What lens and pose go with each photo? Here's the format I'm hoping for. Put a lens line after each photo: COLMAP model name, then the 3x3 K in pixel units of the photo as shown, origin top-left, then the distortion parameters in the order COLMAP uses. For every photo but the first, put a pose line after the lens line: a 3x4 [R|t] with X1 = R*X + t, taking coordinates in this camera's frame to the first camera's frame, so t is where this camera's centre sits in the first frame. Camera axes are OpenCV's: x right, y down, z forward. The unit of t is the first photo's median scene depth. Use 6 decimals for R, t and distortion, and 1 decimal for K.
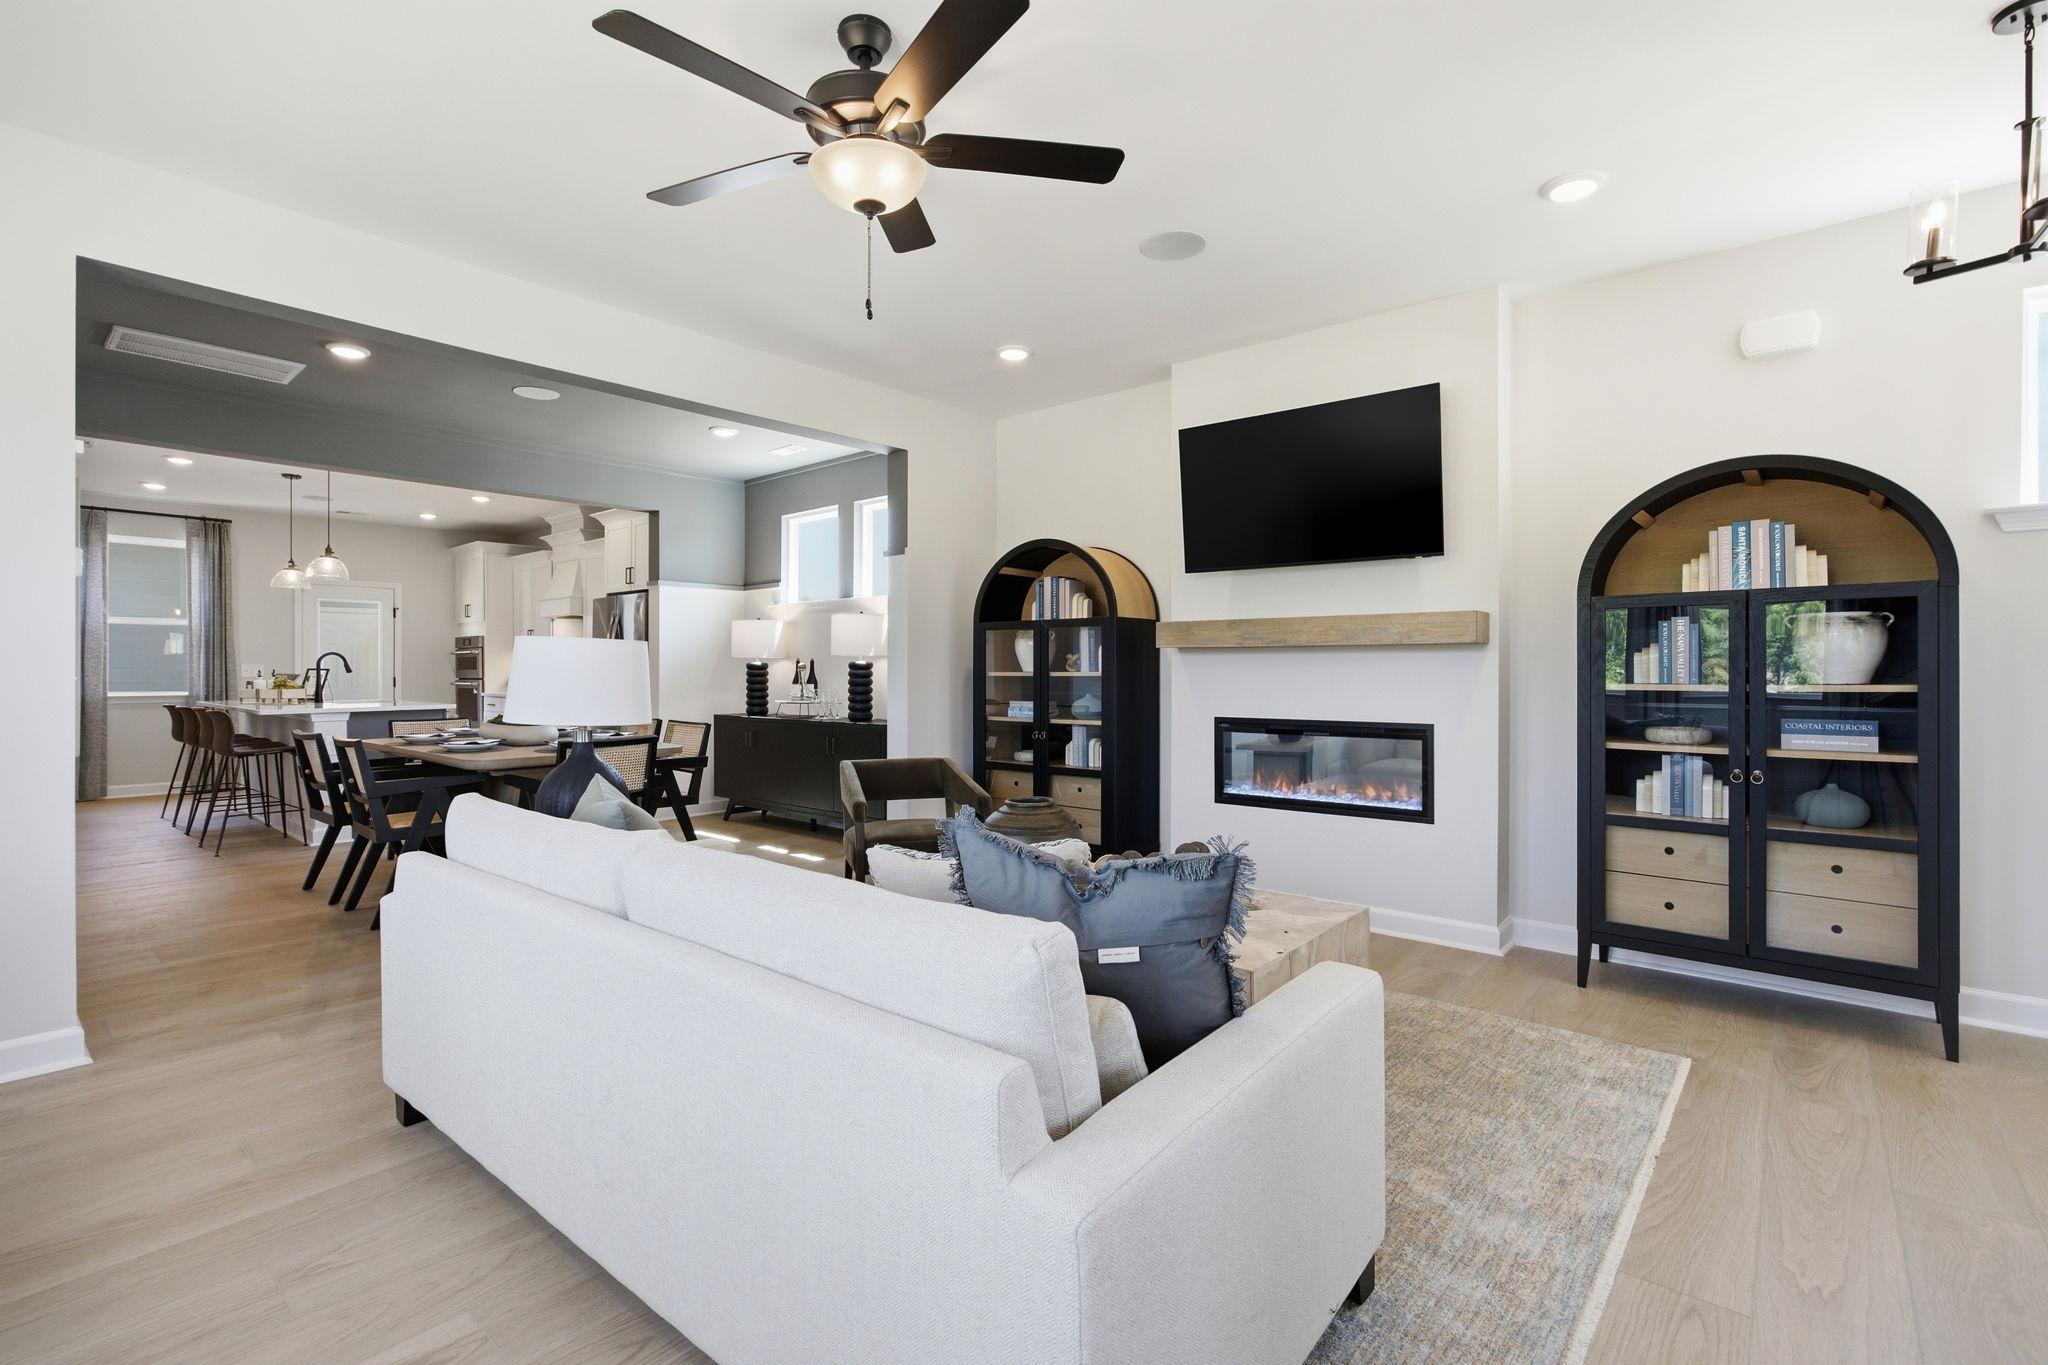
lens RADIAL K [[917.8, 0, 1063.2], [0, 917.8, 668.5], [0, 0, 1]] dist [-0.024349, 0.003016]
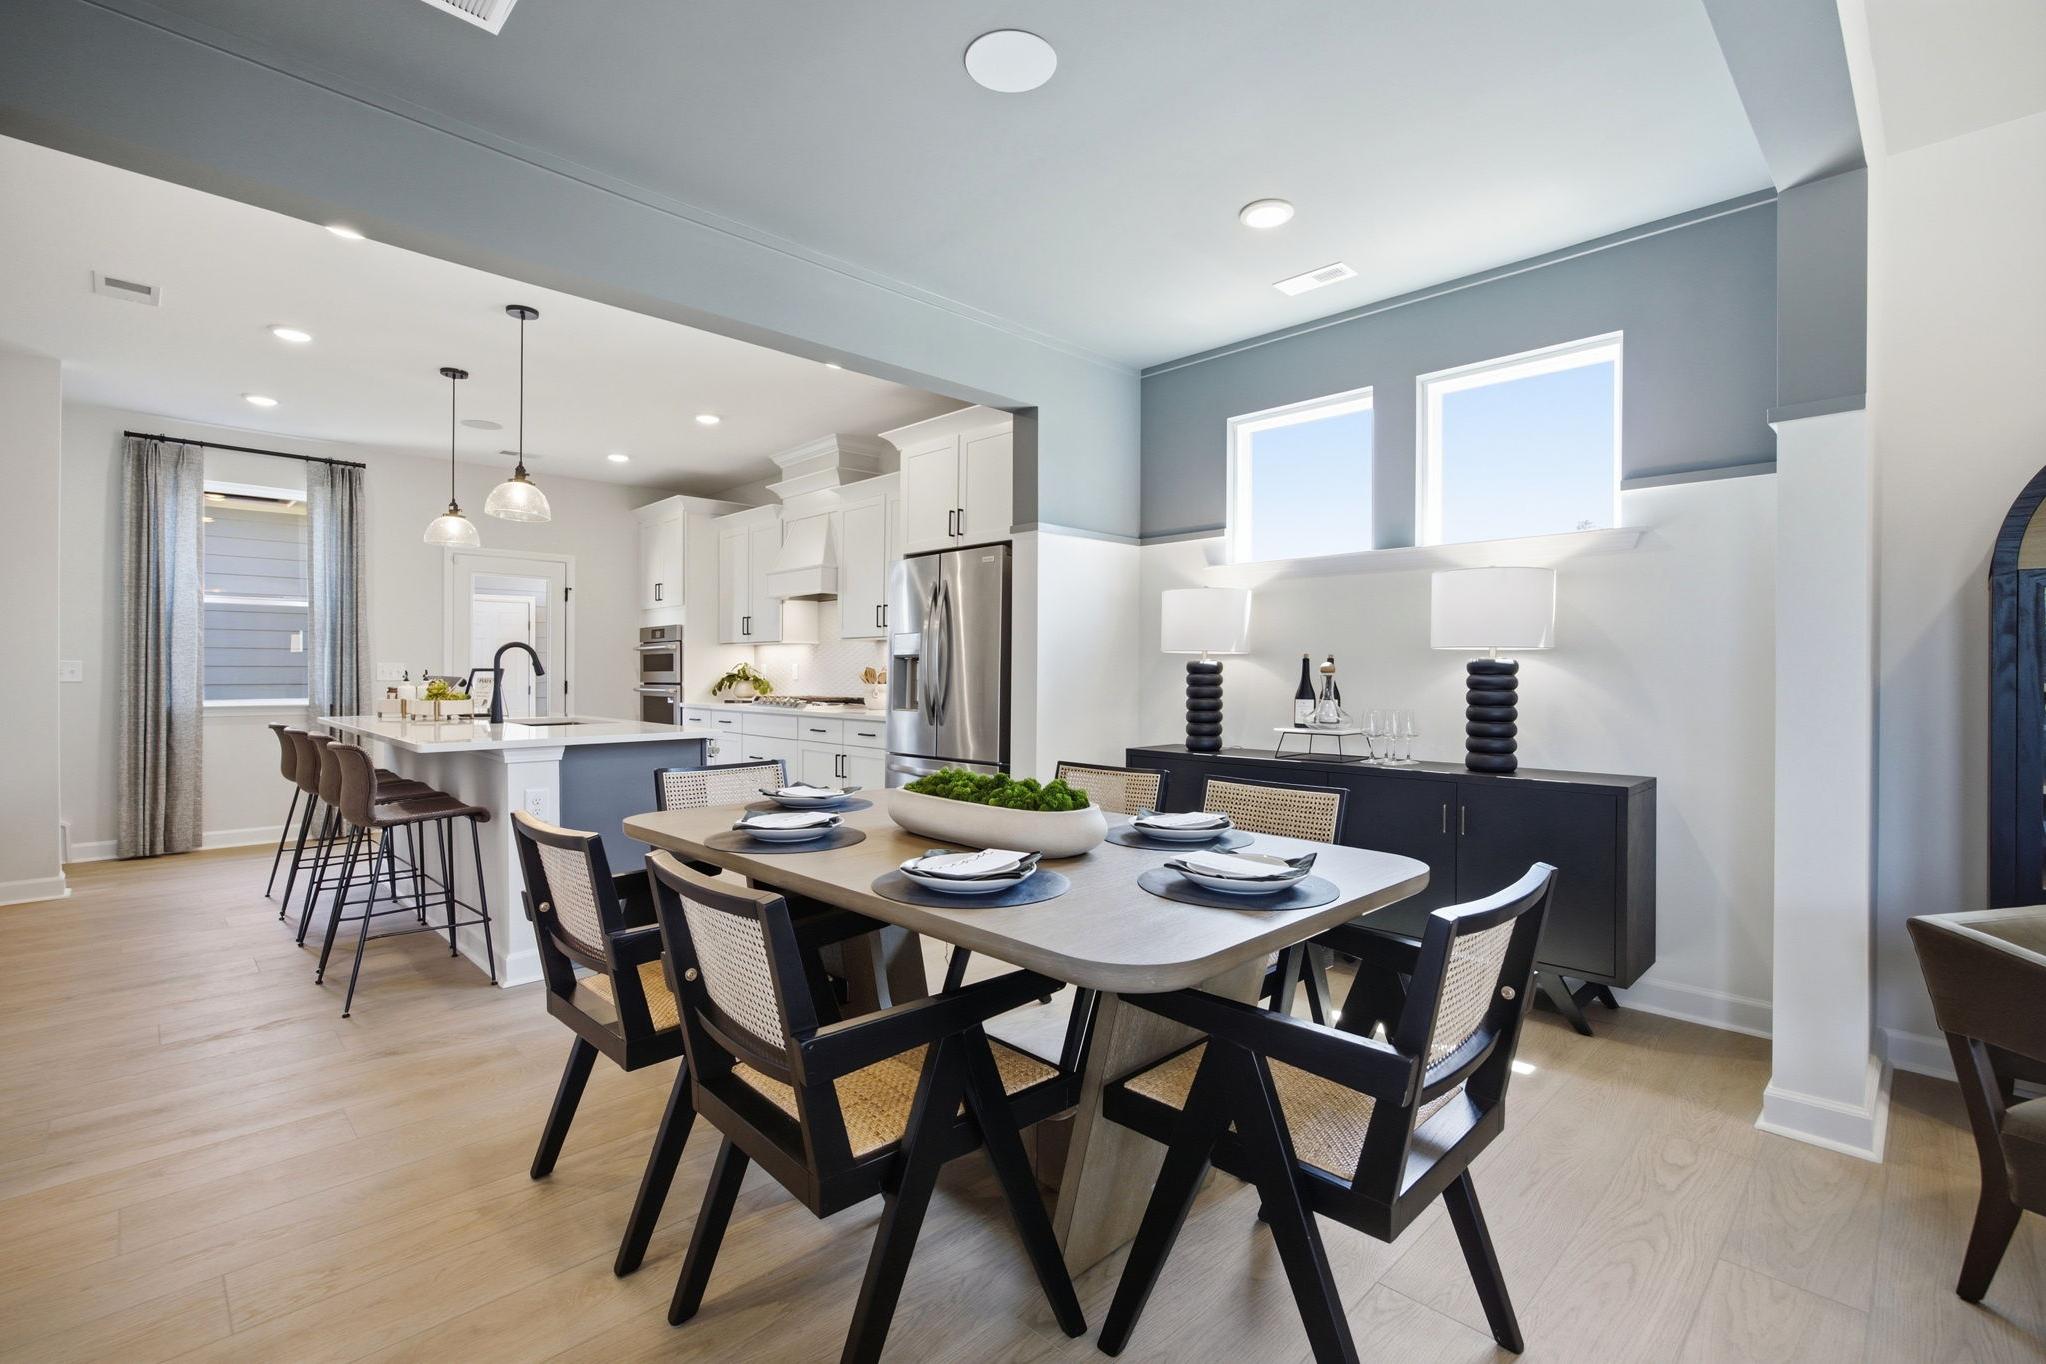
lens RADIAL K [[916.9, 0, 1038.5], [0, 916.9, 670.7], [0, 0, 1]] dist [-0.024349, 0.003016]
pose [[0.995035, 0.004413, -0.099426, -0.366449], [-0.004481, 0.999990, -0.000456, -0.000086], [0.099423, 0.000899, 0.995045, 0.387574]]
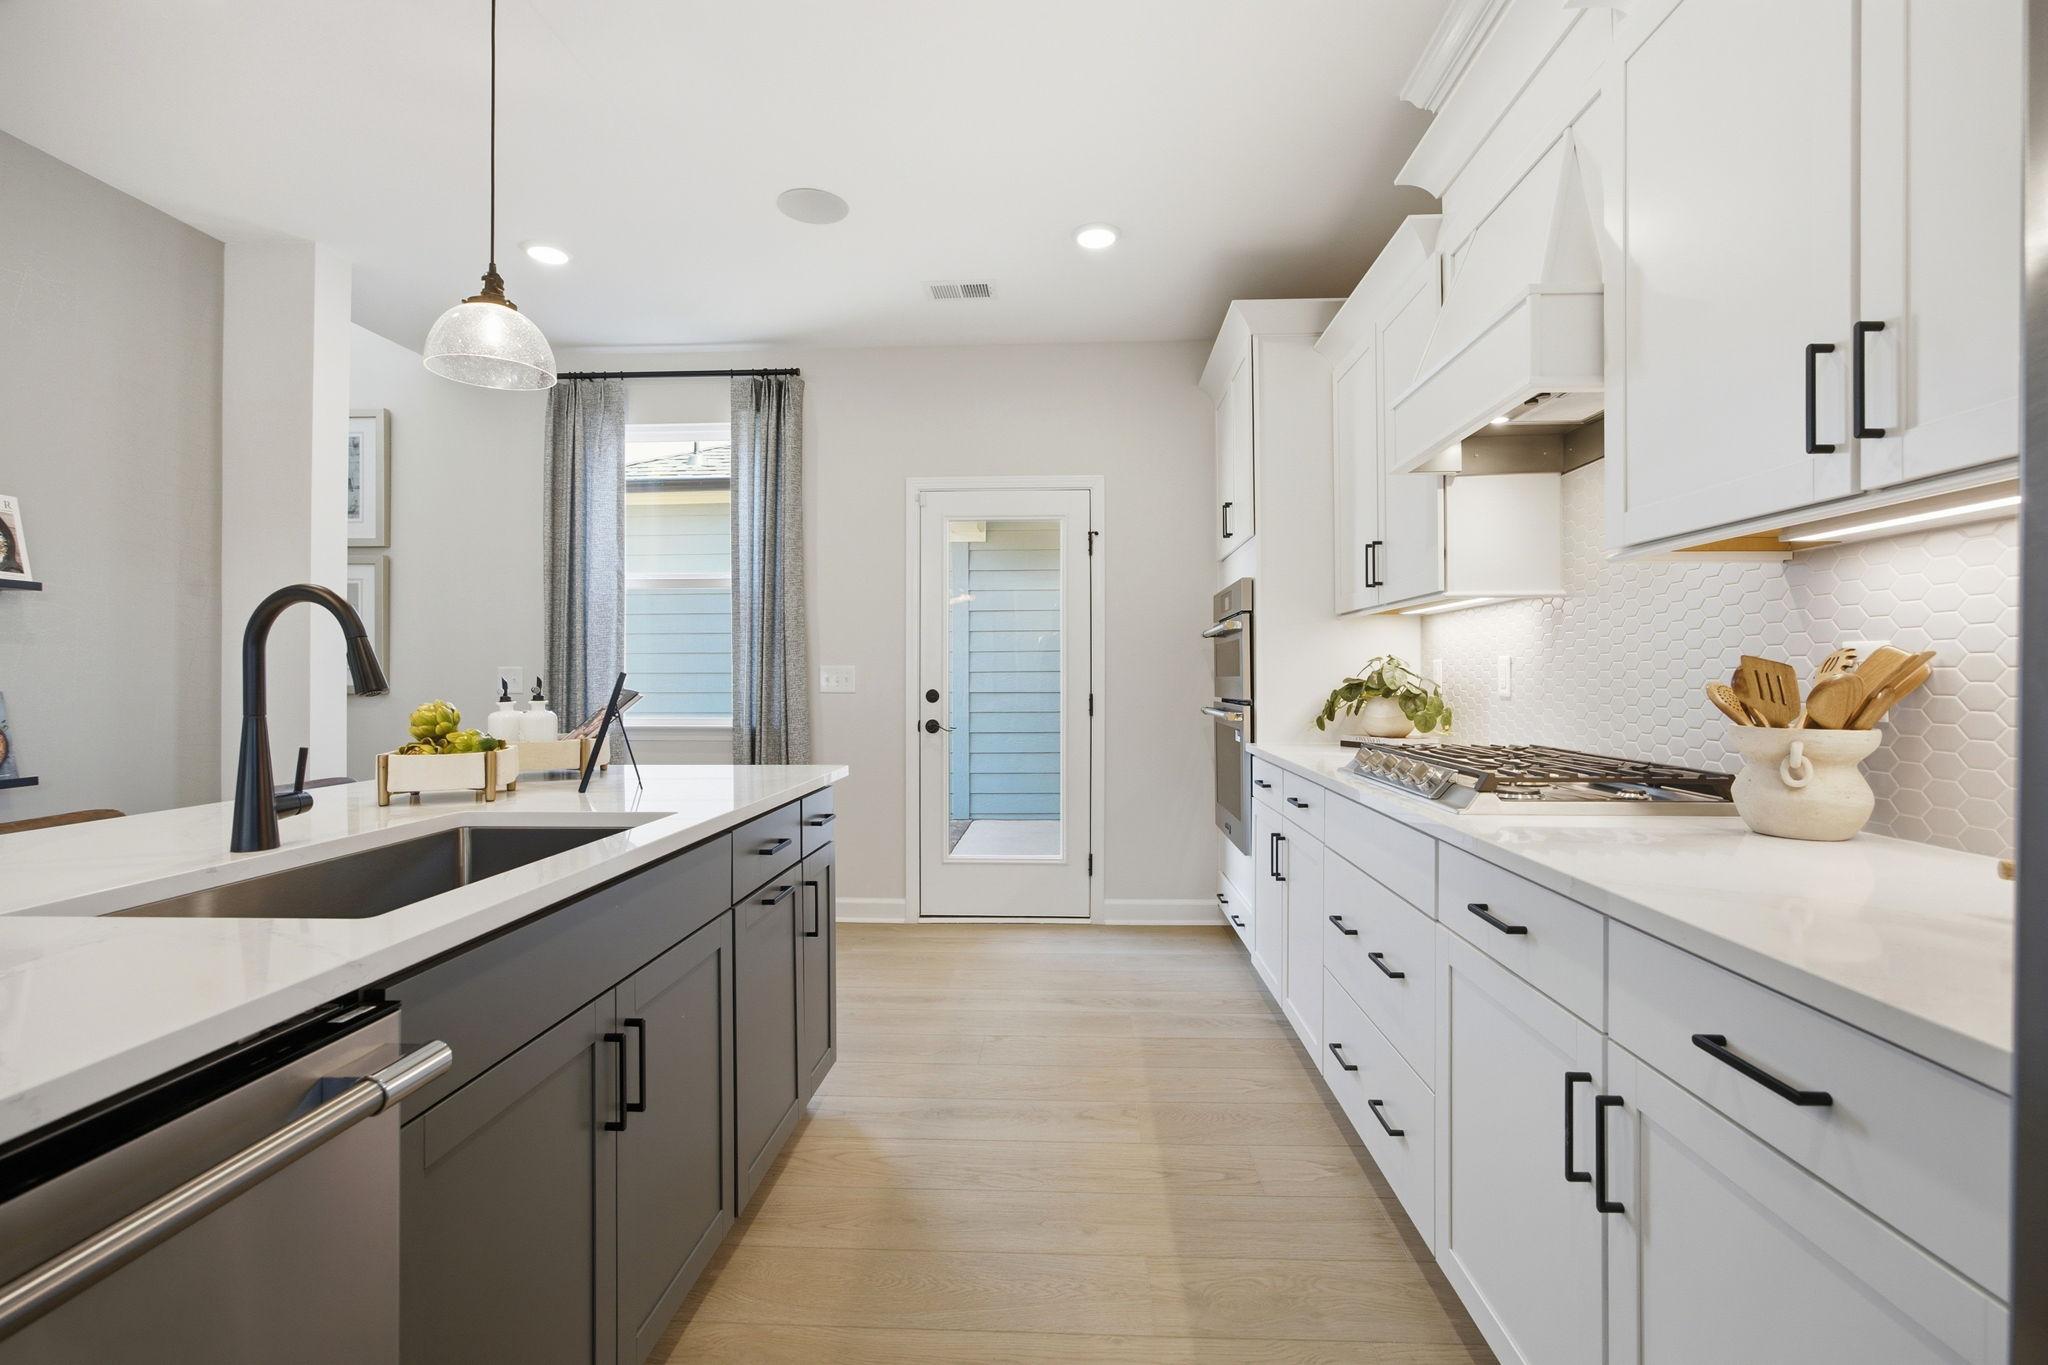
lens RADIAL K [[917.8, 0, 1021.1], [0, 917.8, 674.3], [0, 0, 1]] dist [-0.024349, 0.003016]
pose [[0.581924, -0.001547, -0.813242, -0.535276], [0.001672, 0.999998, -0.000706, 0.000986], [0.813242, -0.000949, 0.581925, 0.955564]]
